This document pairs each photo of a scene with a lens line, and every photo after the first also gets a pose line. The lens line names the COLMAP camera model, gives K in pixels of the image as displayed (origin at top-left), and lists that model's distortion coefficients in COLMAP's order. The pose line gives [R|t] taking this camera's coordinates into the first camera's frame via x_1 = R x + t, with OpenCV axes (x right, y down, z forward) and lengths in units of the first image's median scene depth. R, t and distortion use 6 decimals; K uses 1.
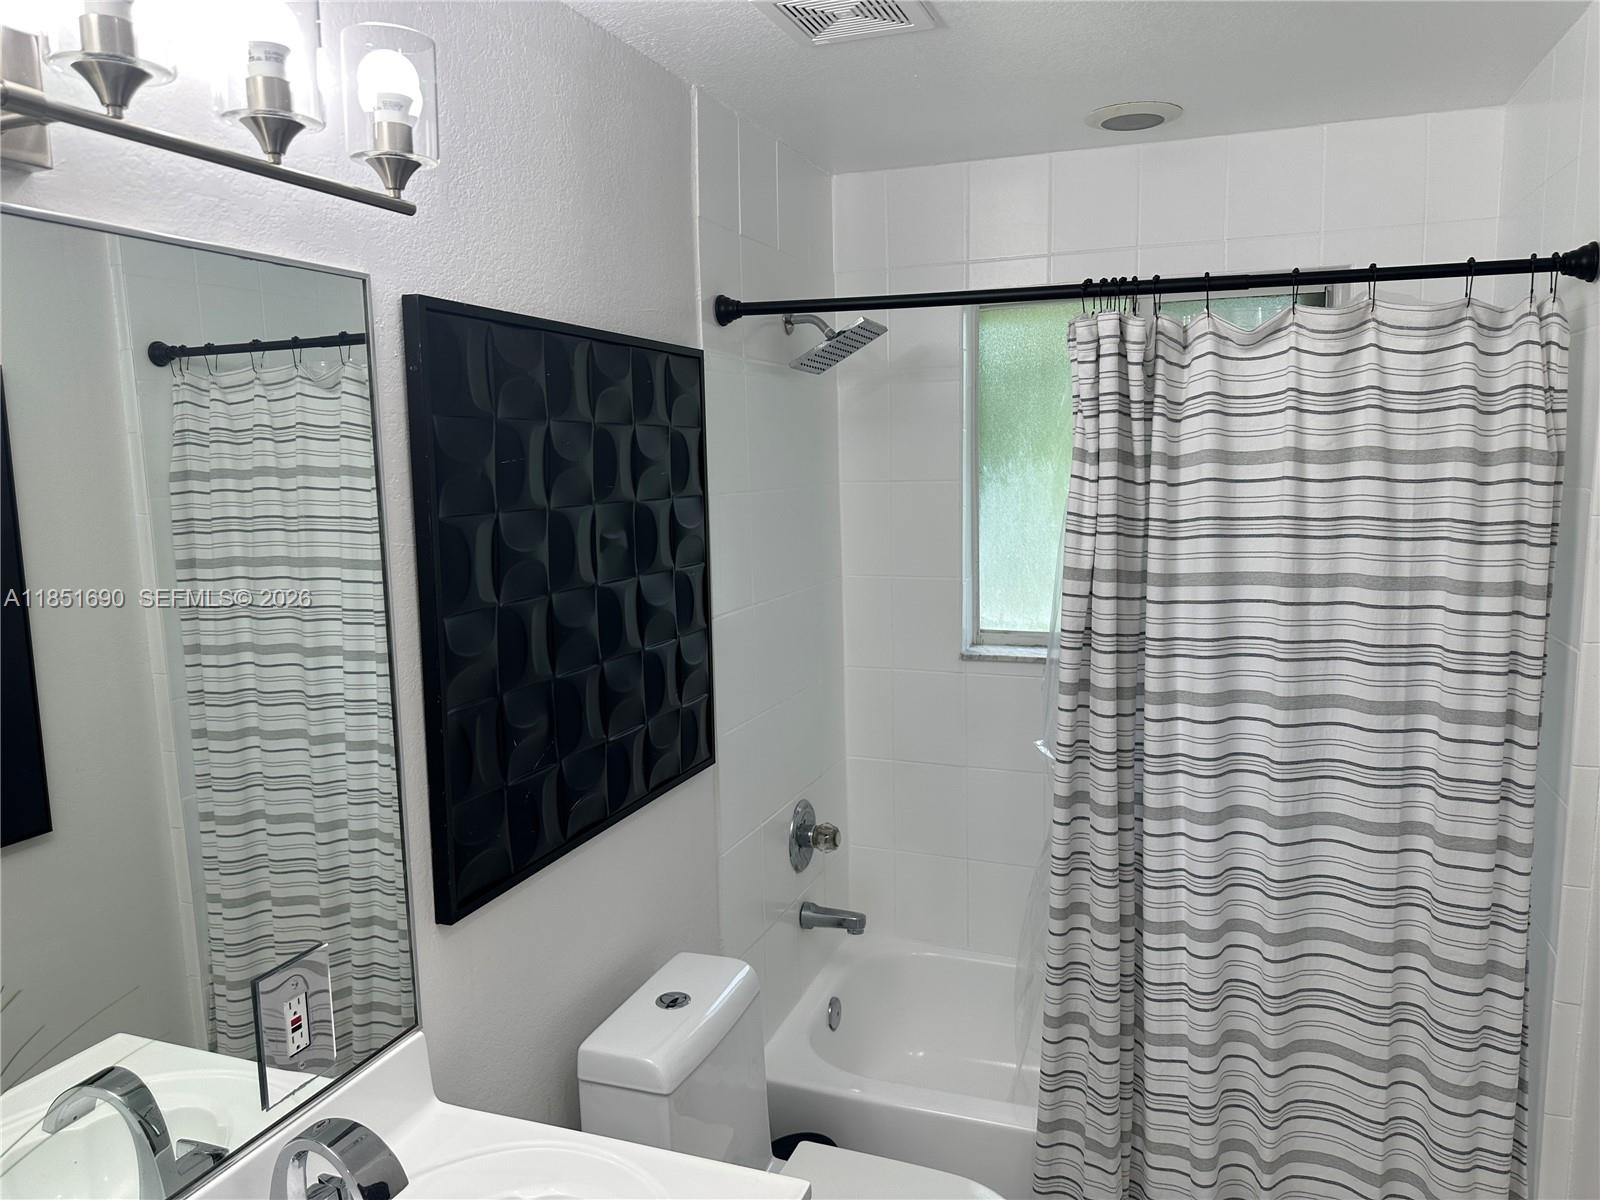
lens RADIAL K [[1133.4, 0, 810.4], [0, 1133.4, 594.6], [0, 0, 1]] dist [0.004013, -0.002456]
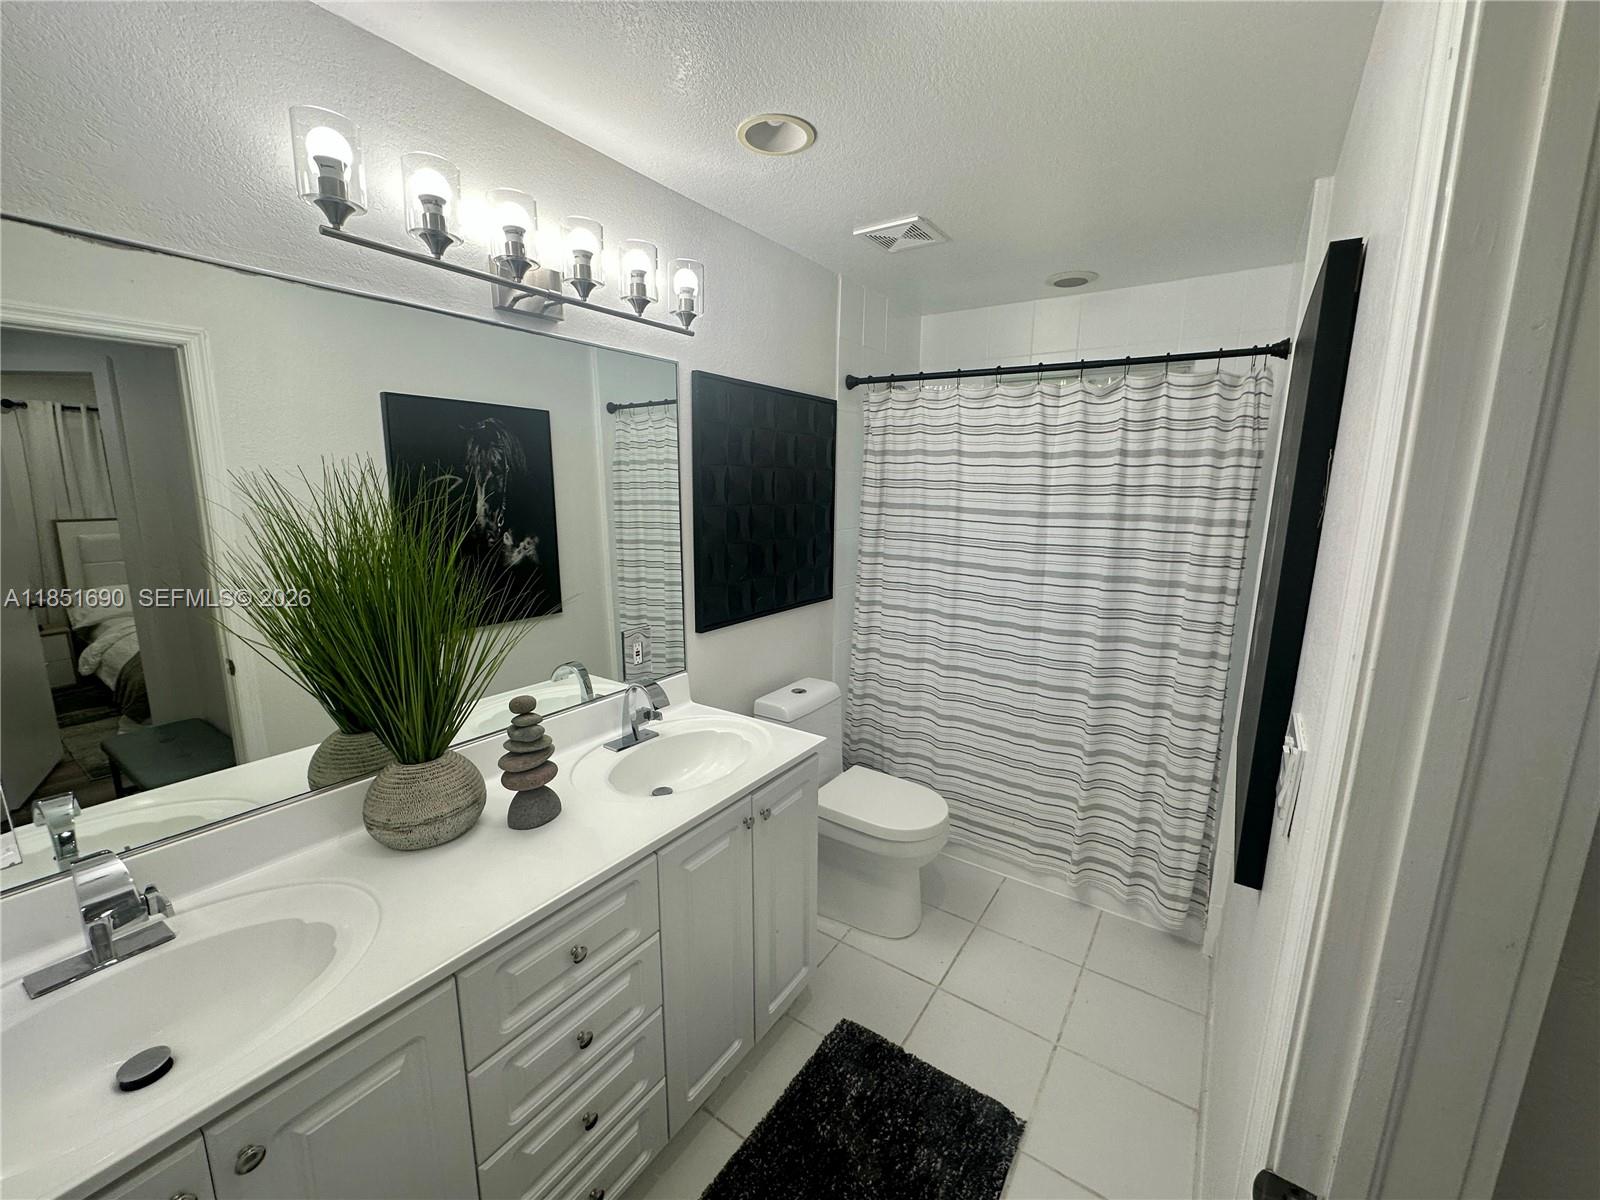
lens RADIAL K [[634.4, 0, 800.0], [0, 634.4, 600.0], [0, 0, 1]] dist [0.000709, -0.000138]
pose [[0.969105, 0.072071, -0.235882, 0.168204], [-0.058134, 0.996156, 0.065524, 0.093779], [0.239698, -0.049787, 0.969570, -0.221197]]
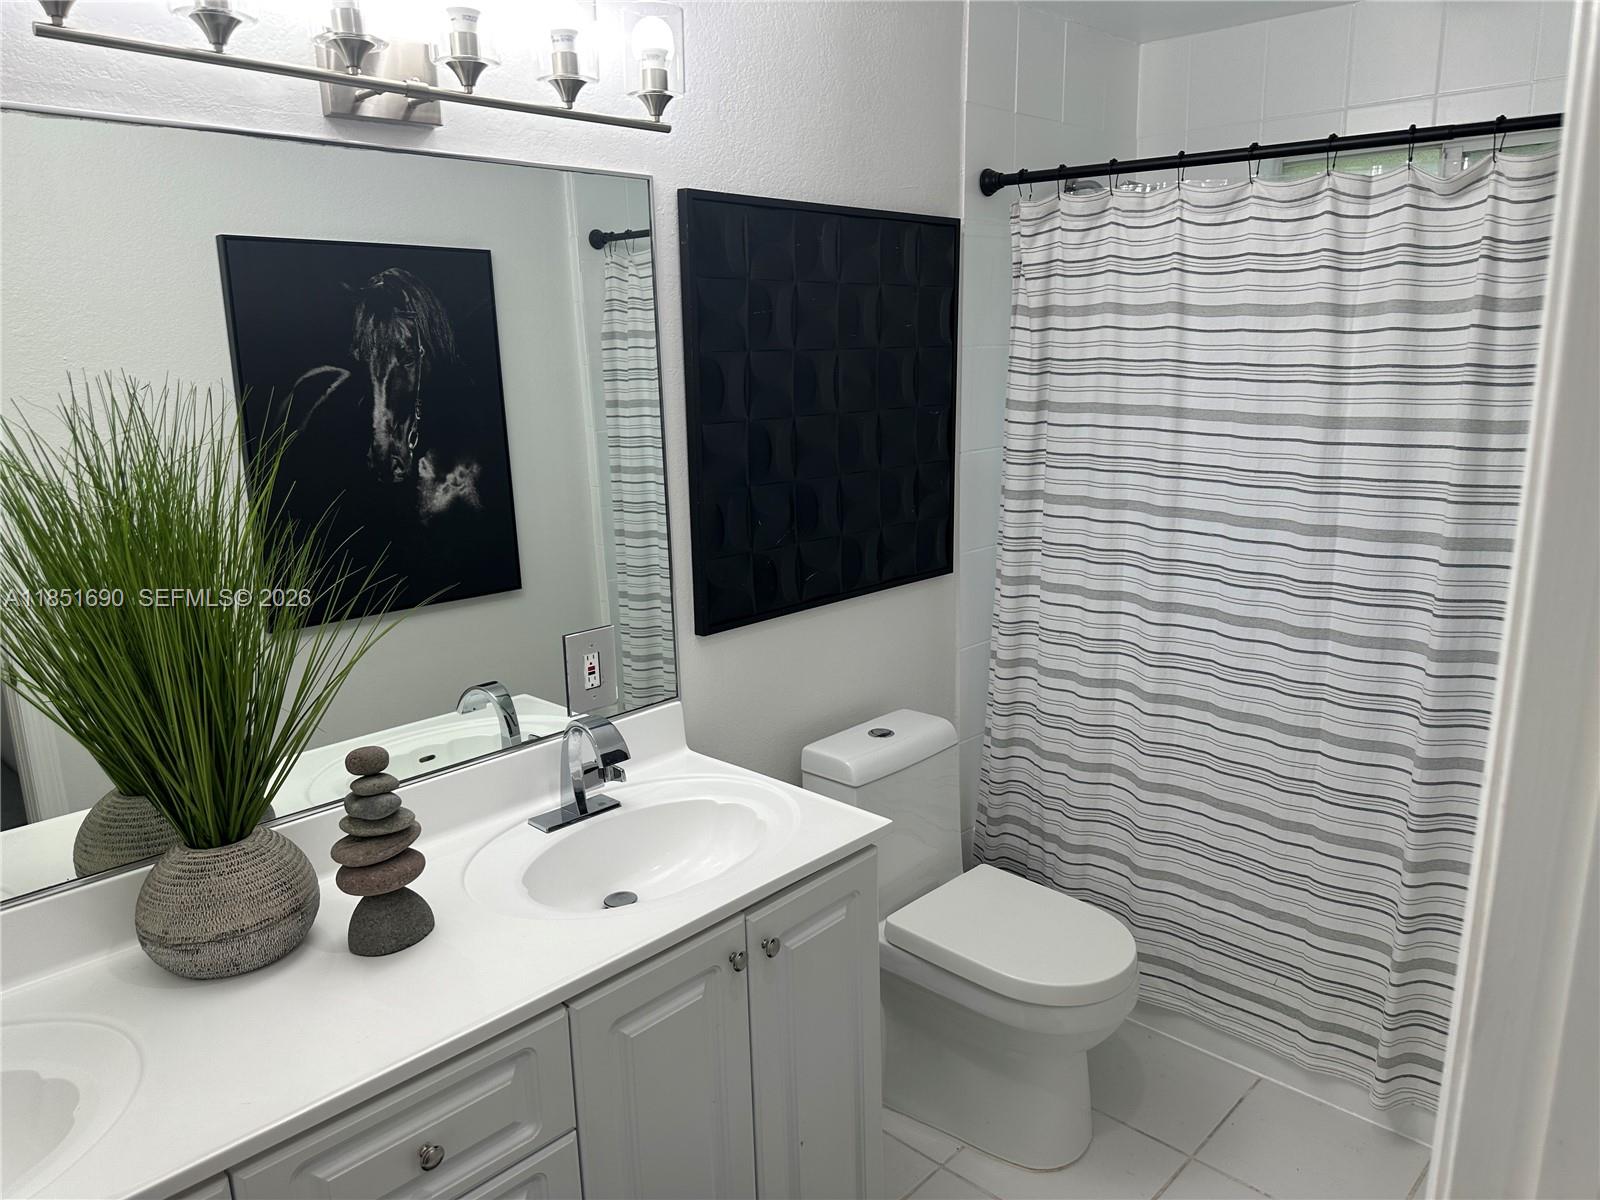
lens RADIAL K [[1113.0, 0, 810.8], [0, 1113.0, 602.1], [0, 0, 1]] dist [0.112136, -0.158385]
pose [[0.920291, 0.091142, -0.380469, 0.286586], [-0.048821, 0.991638, 0.119460, 0.054351], [0.388176, -0.091363, 0.917046, -0.214707]]
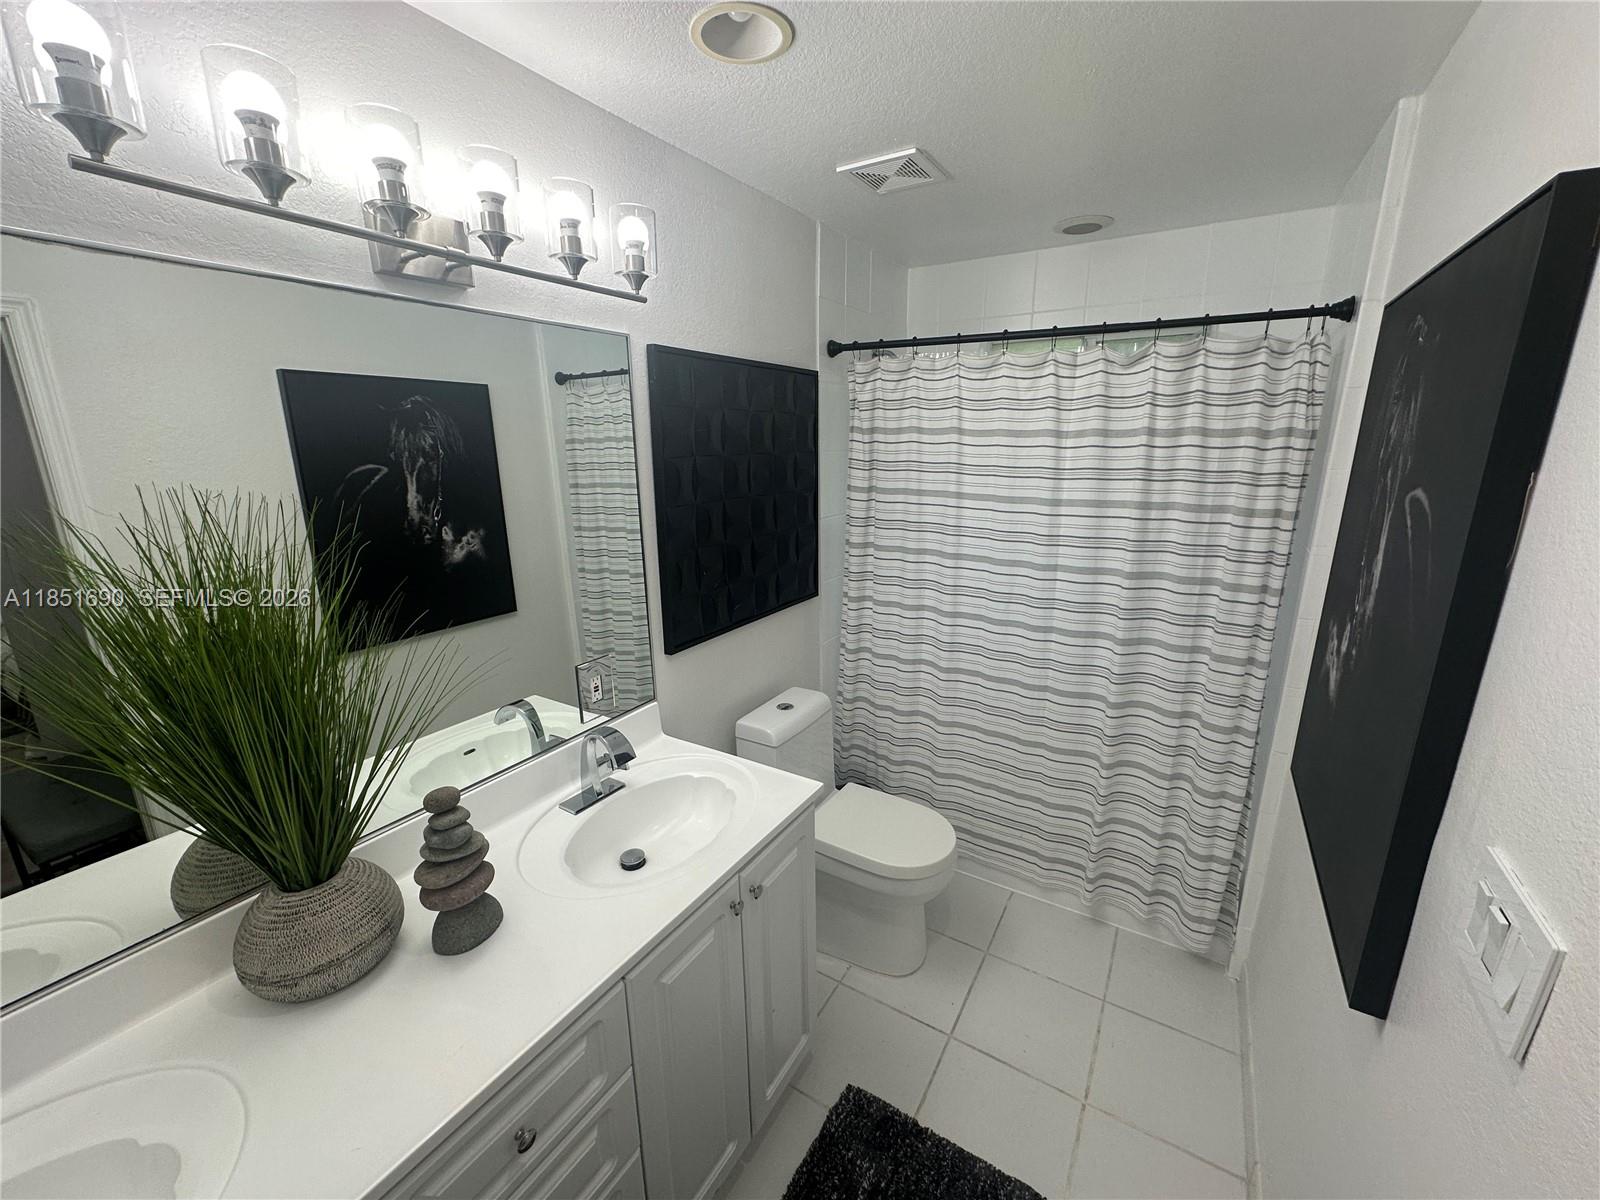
lens RADIAL K [[636.3, 0, 800.0], [0, 636.3, 600.0], [0, 0, 1]] dist [0.000898, -0.000189]
pose [[0.979670, 0.057828, -0.192101, 0.112358], [-0.033272, 0.991128, 0.128680, 0.023378], [0.197838, -0.119672, 0.972902, -0.074770]]
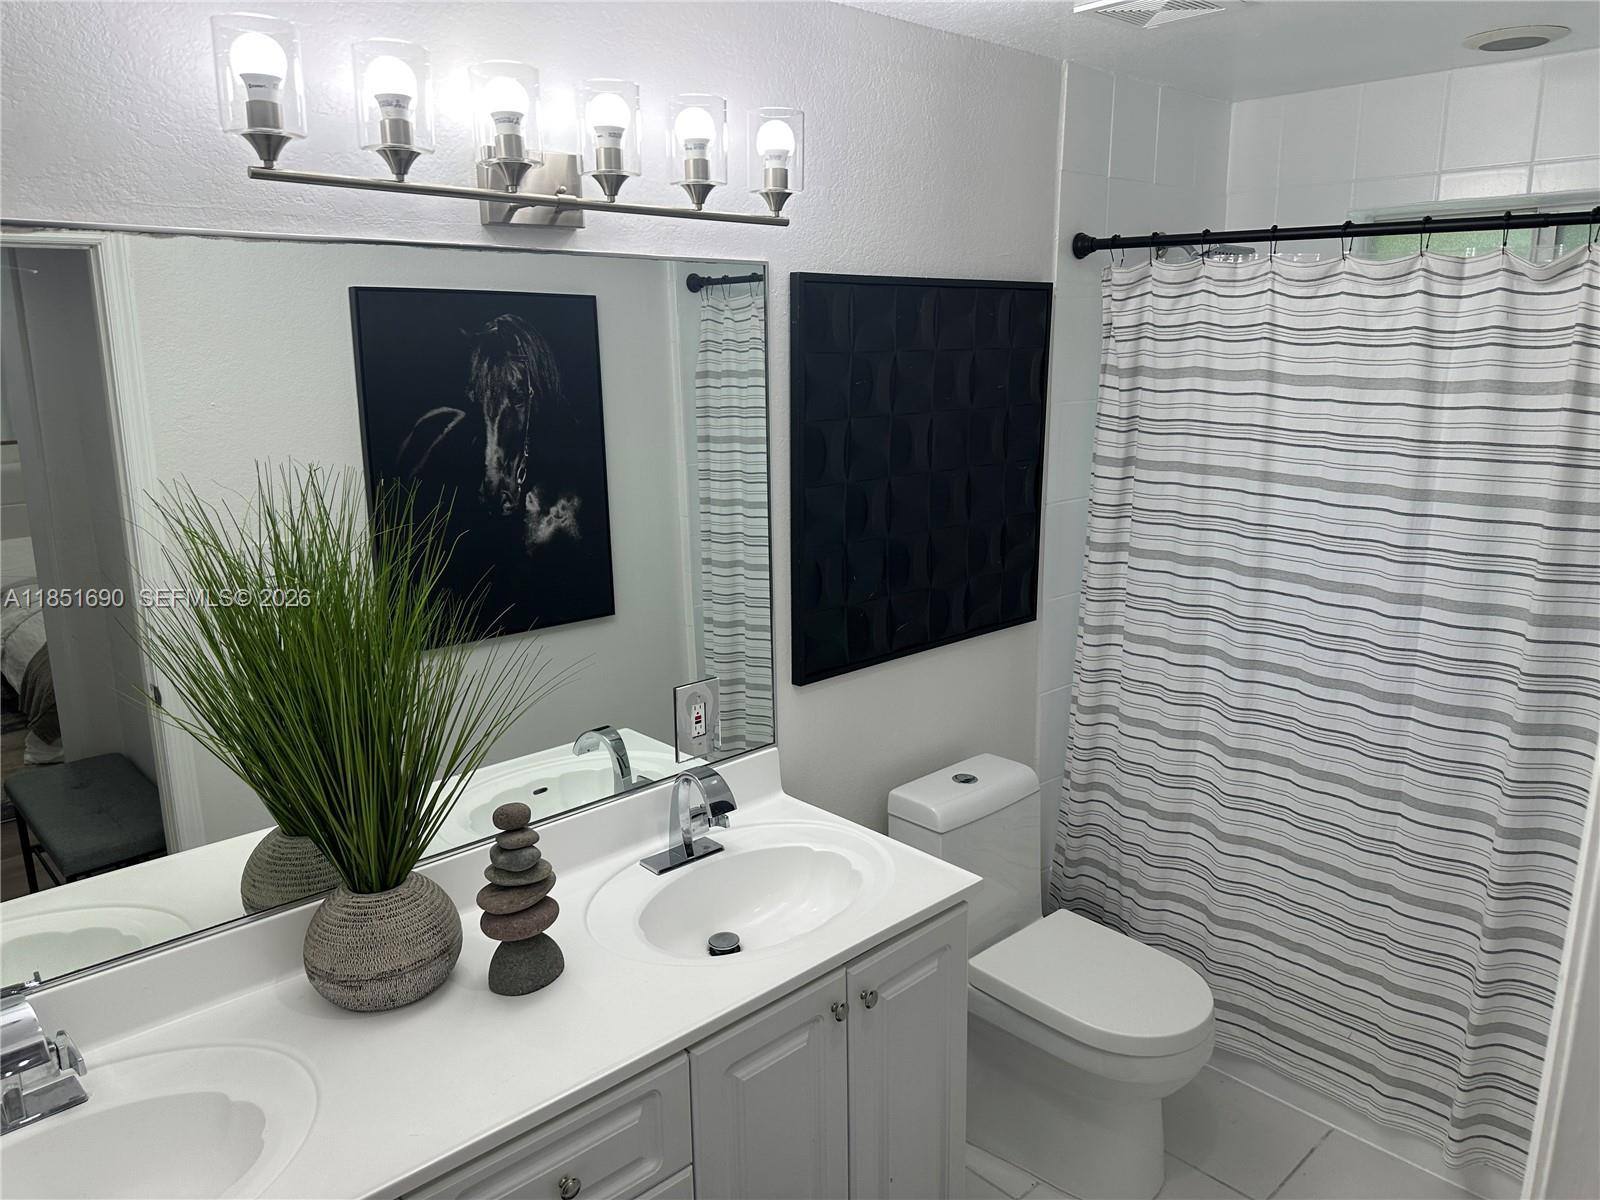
lens RADIAL K [[1114.5, 0, 808.9], [0, 1114.5, 597.0], [0, 0, 1]] dist [0.077705, -0.094446]
pose [[0.894751, 0.110831, -0.432594, 0.271061], [-0.064975, 0.990714, 0.119433, -0.009861], [0.441813, -0.078755, 0.893643, -0.276595]]
